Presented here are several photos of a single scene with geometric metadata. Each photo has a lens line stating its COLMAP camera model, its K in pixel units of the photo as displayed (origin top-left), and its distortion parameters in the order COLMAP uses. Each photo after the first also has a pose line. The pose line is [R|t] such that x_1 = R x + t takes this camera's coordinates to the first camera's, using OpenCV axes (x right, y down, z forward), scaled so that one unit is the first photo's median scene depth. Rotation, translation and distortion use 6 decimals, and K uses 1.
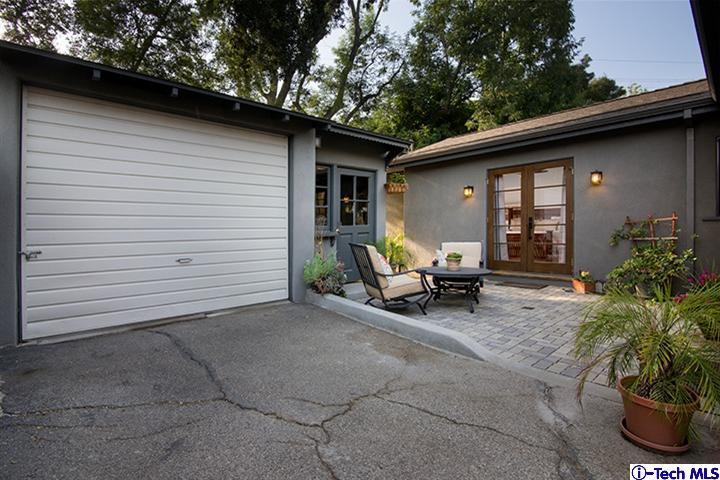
lens RADIAL K [[331.7, 0, 346.8], [0, 331.7, 244.0], [0, 0, 1]] dist [-0.028150, -0.001169]
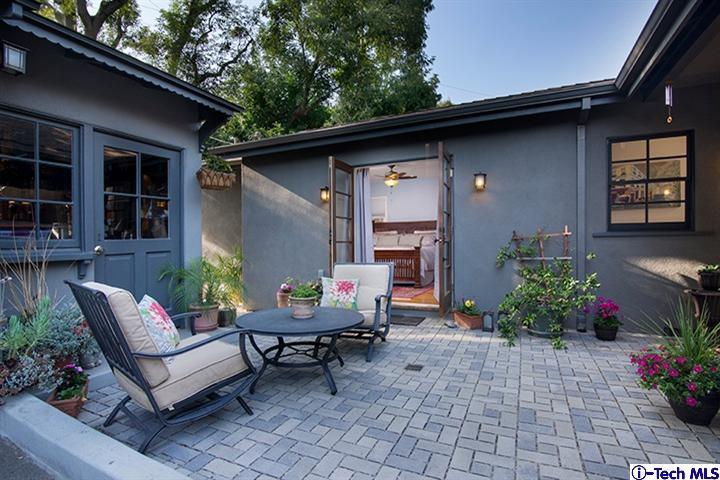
lens RADIAL K [[361.1, 0, 353.3], [0, 361.1, 248.7], [0, 0, 1]] dist [-0.018396, -0.001570]
pose [[0.911880, -0.002542, 0.410449, 0.034772], [0.014561, 0.999552, -0.026159, -0.005951], [-0.410199, 0.029830, 0.911508, 0.092277]]
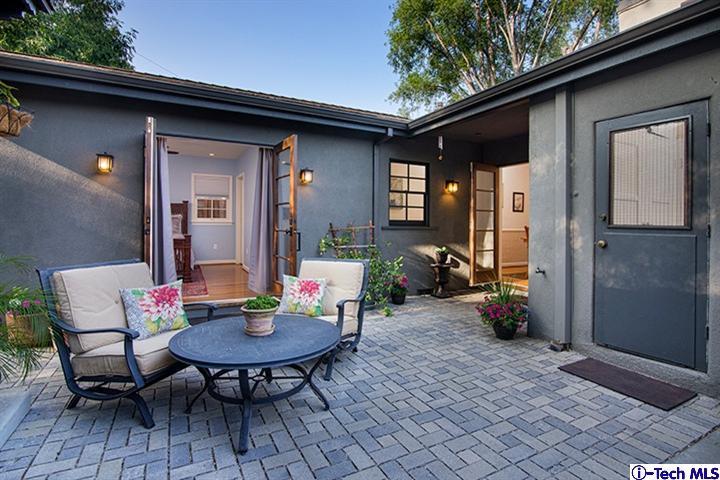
lens RADIAL K [[361.1, 0, 357.4], [0, 361.1, 225.9], [0, 0, 1]] dist [-0.018396, -0.001570]
pose [[0.215600, 0.008902, 0.976441, -0.034776], [0.026580, 0.999534, -0.014982, -0.015239], [-0.976120, 0.029184, 0.215263, 0.182363]]
